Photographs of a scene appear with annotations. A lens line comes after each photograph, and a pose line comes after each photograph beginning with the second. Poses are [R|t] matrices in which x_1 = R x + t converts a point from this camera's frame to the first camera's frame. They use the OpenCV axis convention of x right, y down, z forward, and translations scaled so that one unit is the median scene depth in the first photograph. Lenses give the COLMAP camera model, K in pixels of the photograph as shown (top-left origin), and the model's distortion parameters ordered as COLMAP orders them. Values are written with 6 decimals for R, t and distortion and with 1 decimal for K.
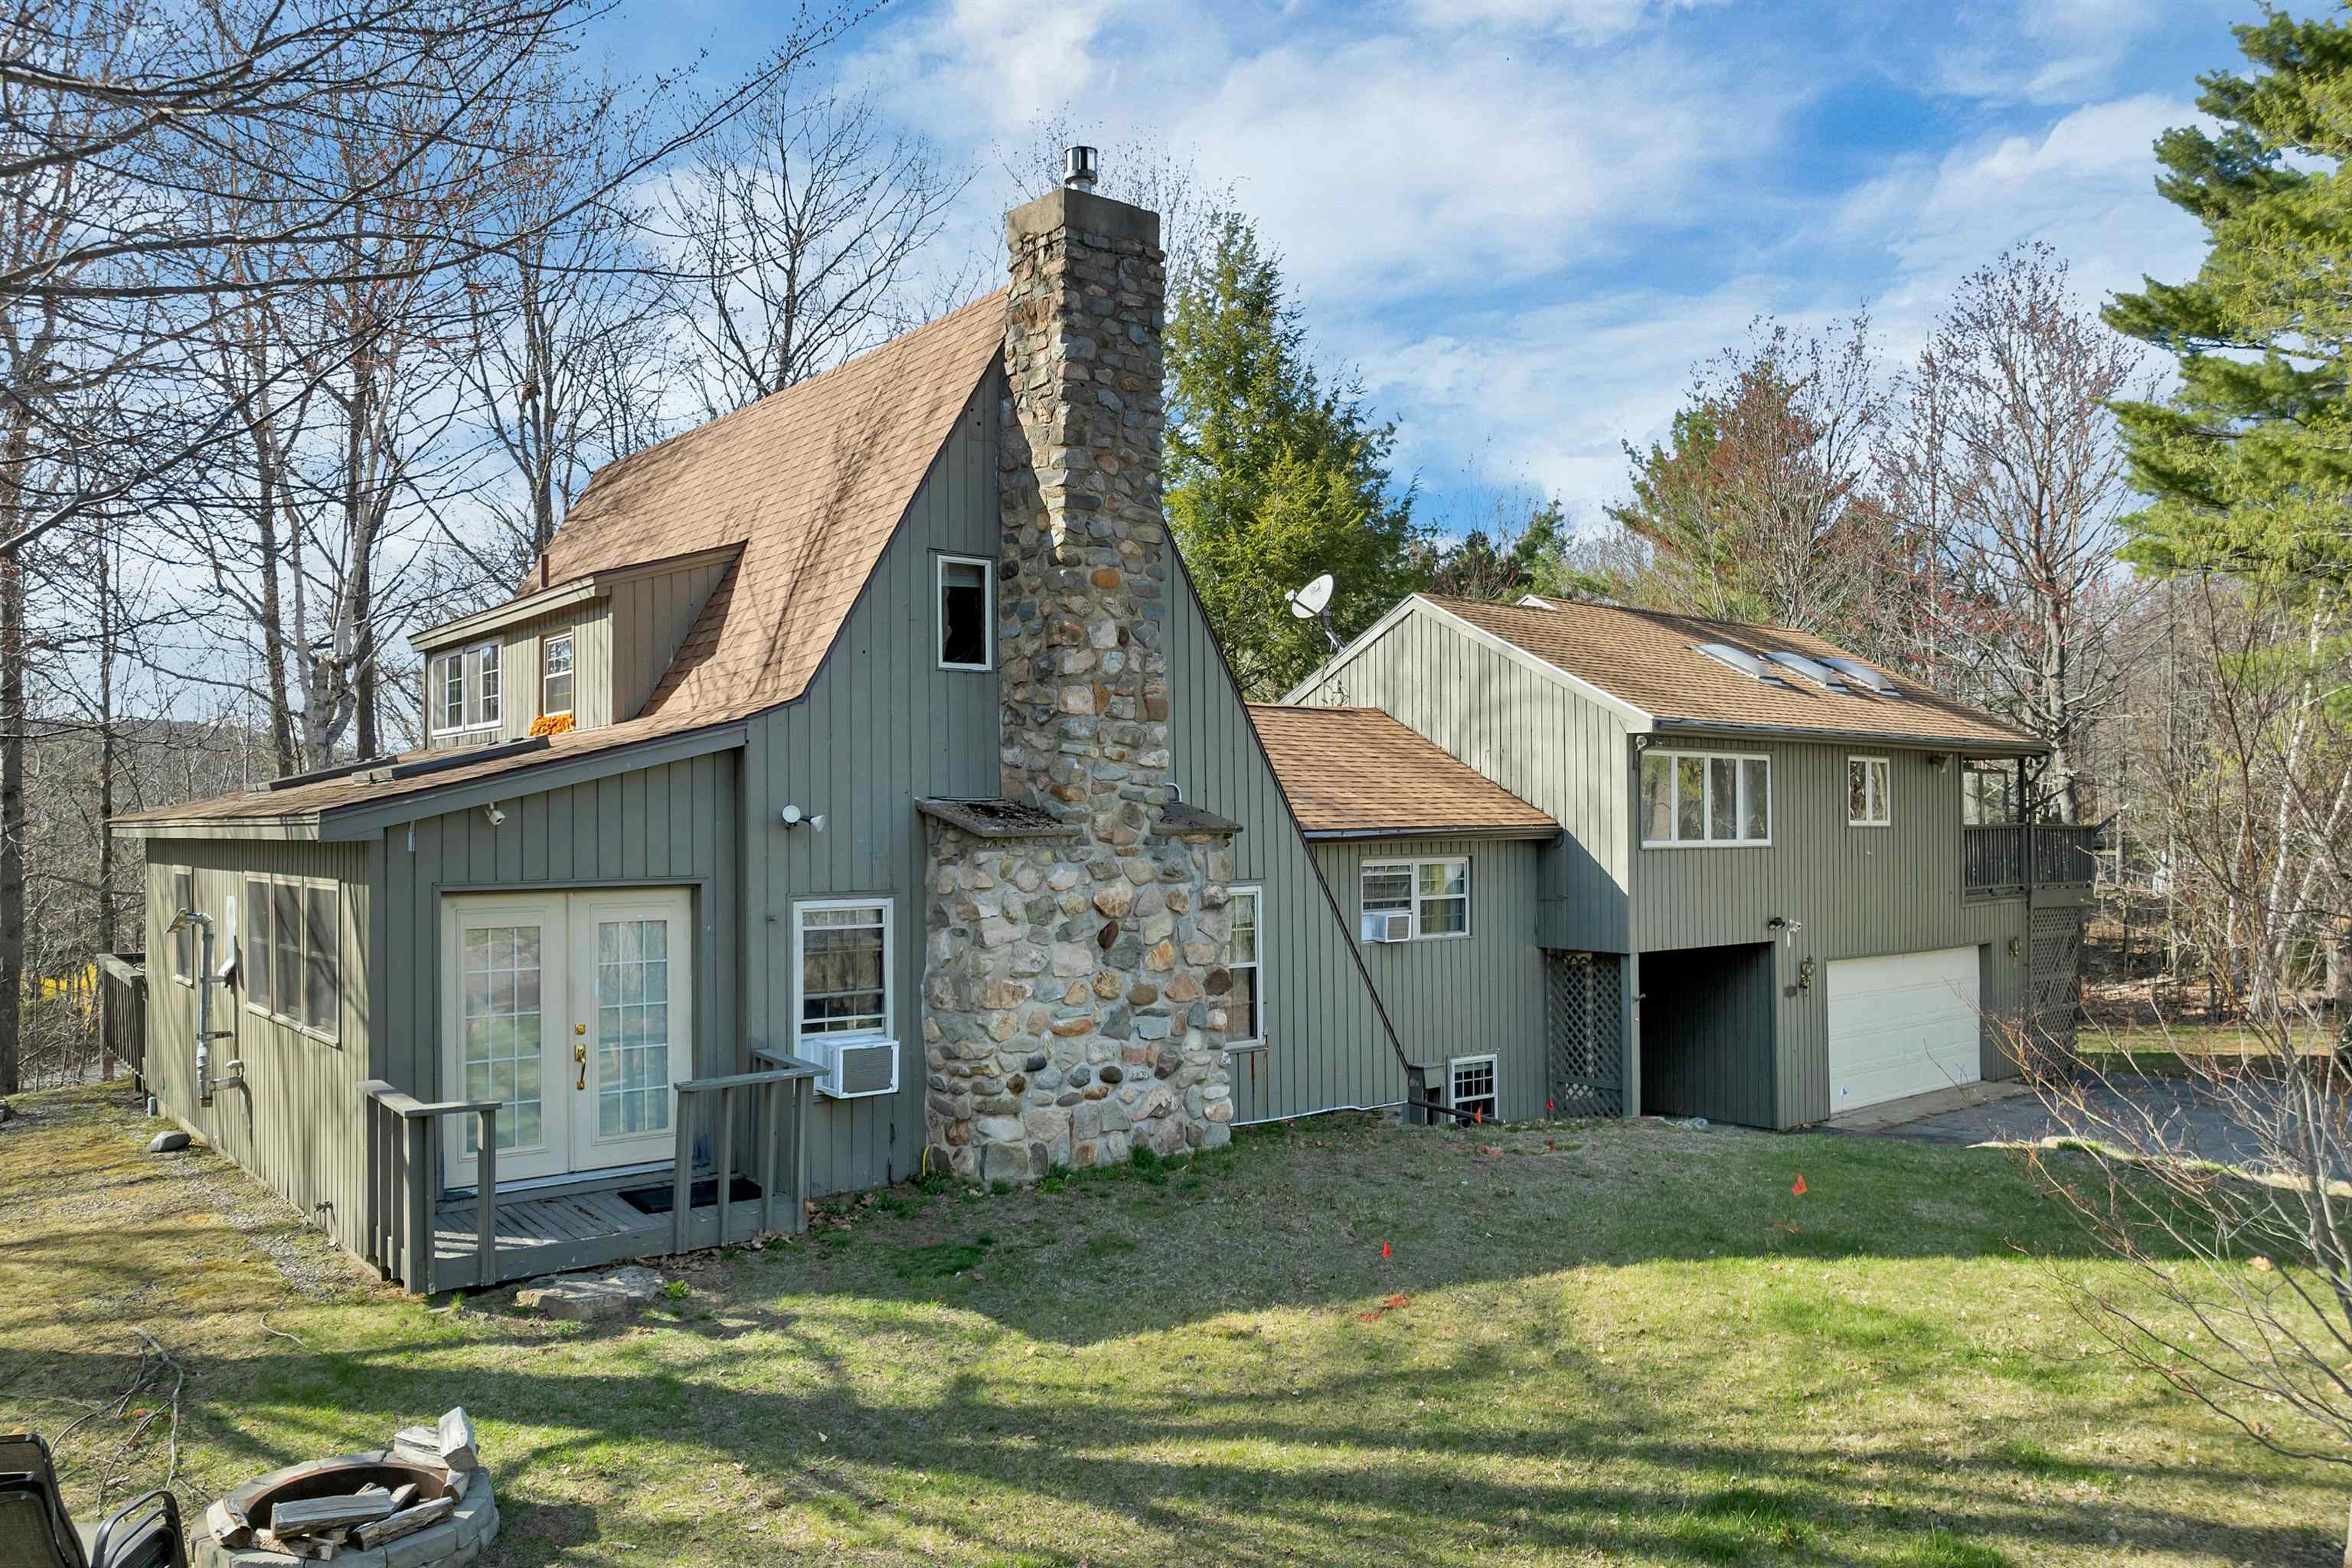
lens RADIAL K [[1645.6, 0, 1170.3], [0, 1645.6, 815.7], [0, 0, 1]] dist [0.003010, -0.000430]
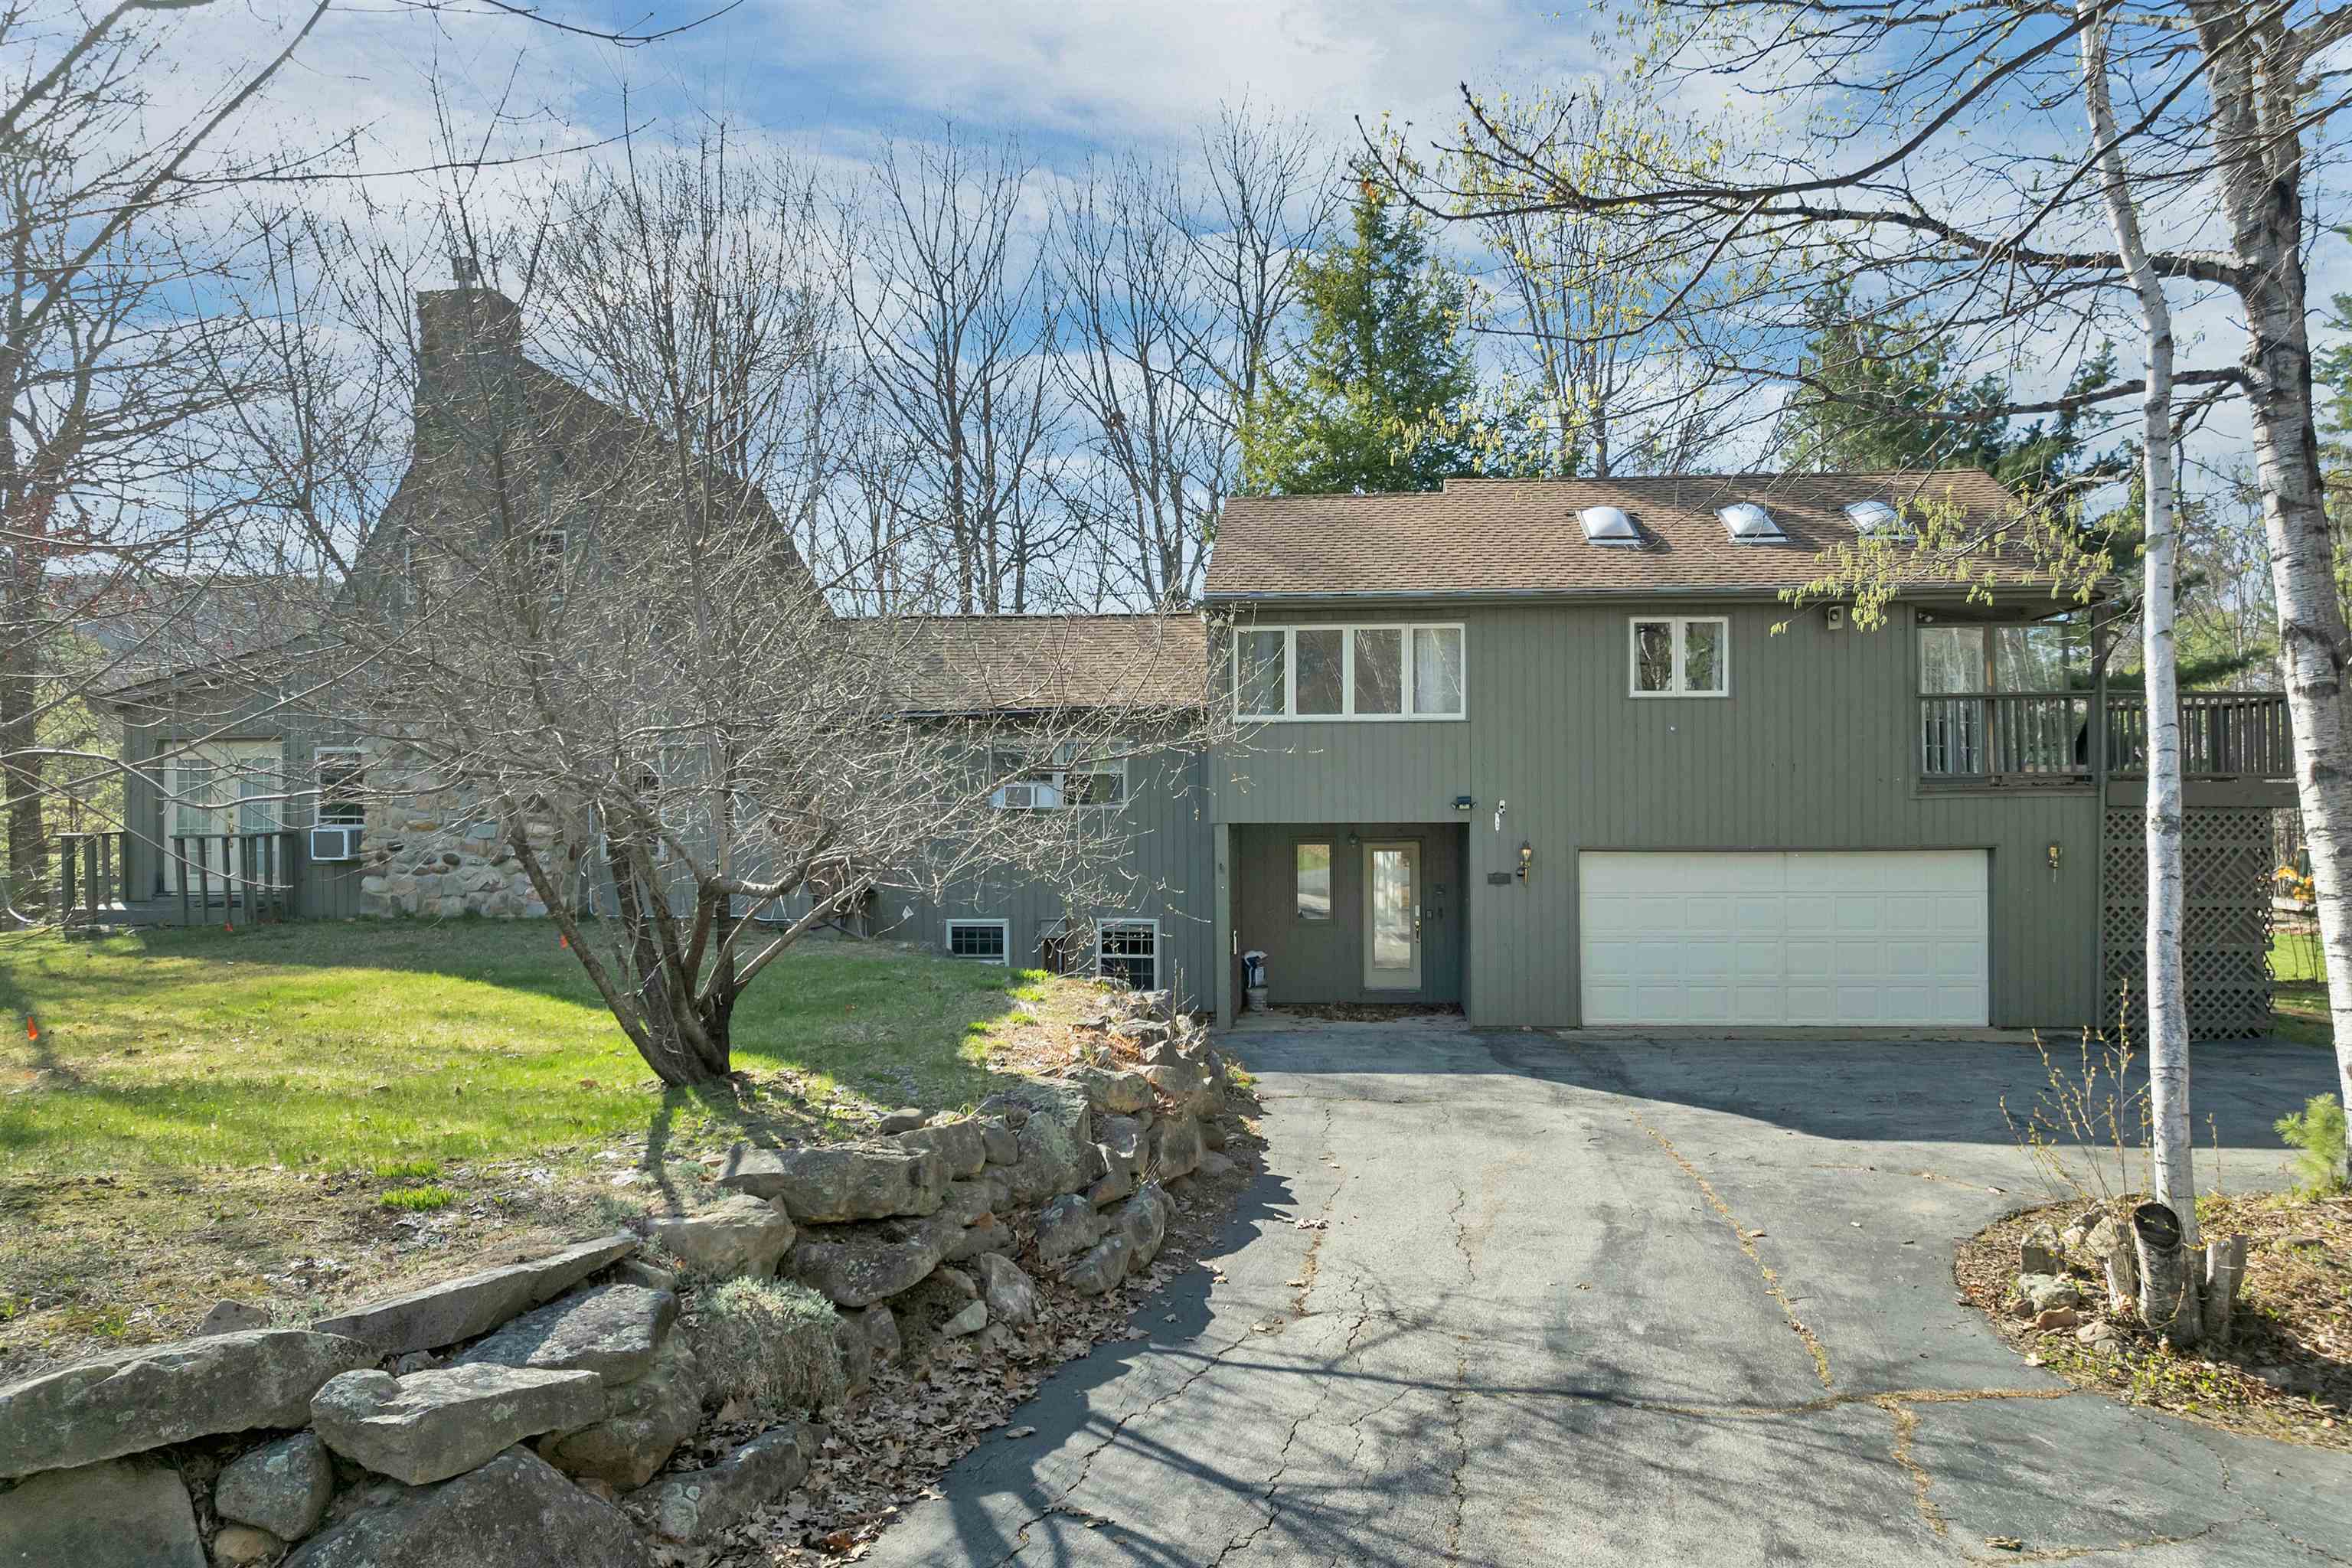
lens RADIAL K [[1645.6, 0, 1170.3], [0, 1645.6, 815.7], [0, 0, 1]] dist [0.003010, -0.000430]
pose [[0.715135, 0.001043, -0.698986, 0.982147], [0.004663, 0.999970, 0.006262, 0.072078], [0.698971, -0.007738, 0.715108, 0.241376]]
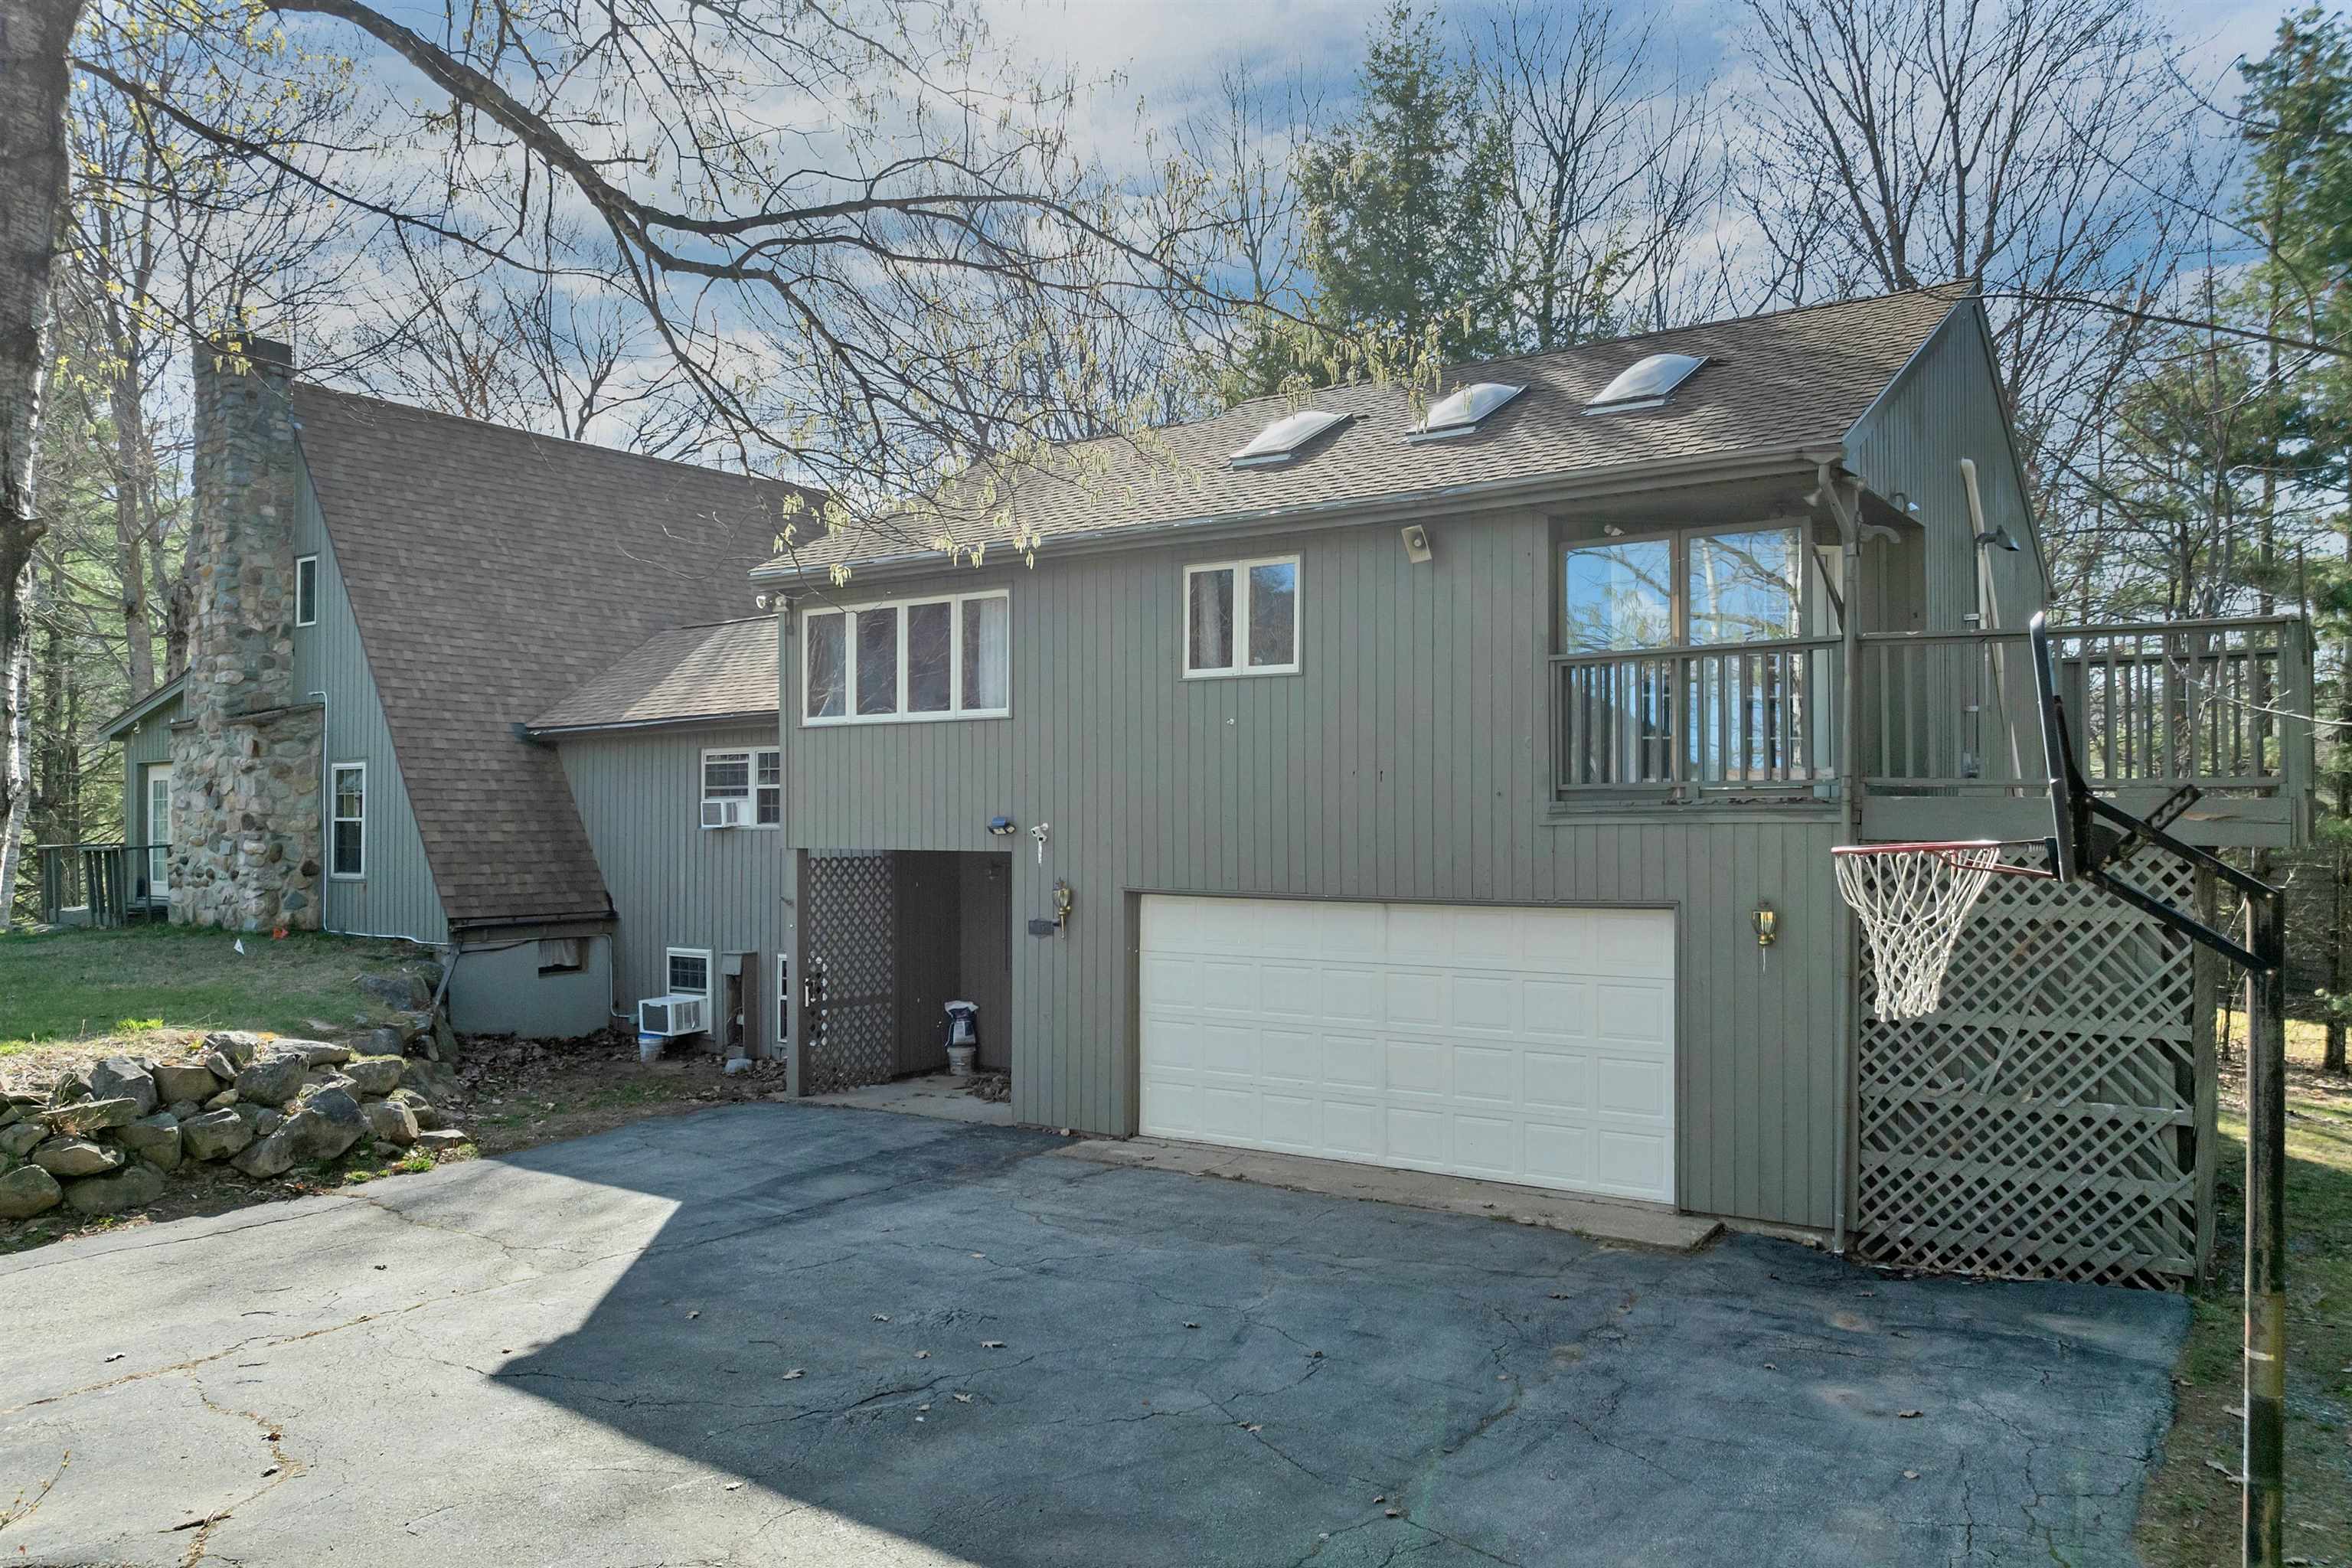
lens RADIAL K [[1645.6, 0, 1170.3], [0, 1645.6, 815.7], [0, 0, 1]] dist [0.003010, -0.000430]
pose [[0.278894, 0.002720, -0.960318, 1.162800], [0.002389, 0.999991, 0.003527, 0.064109], [0.960319, -0.003278, 0.278885, 0.953683]]
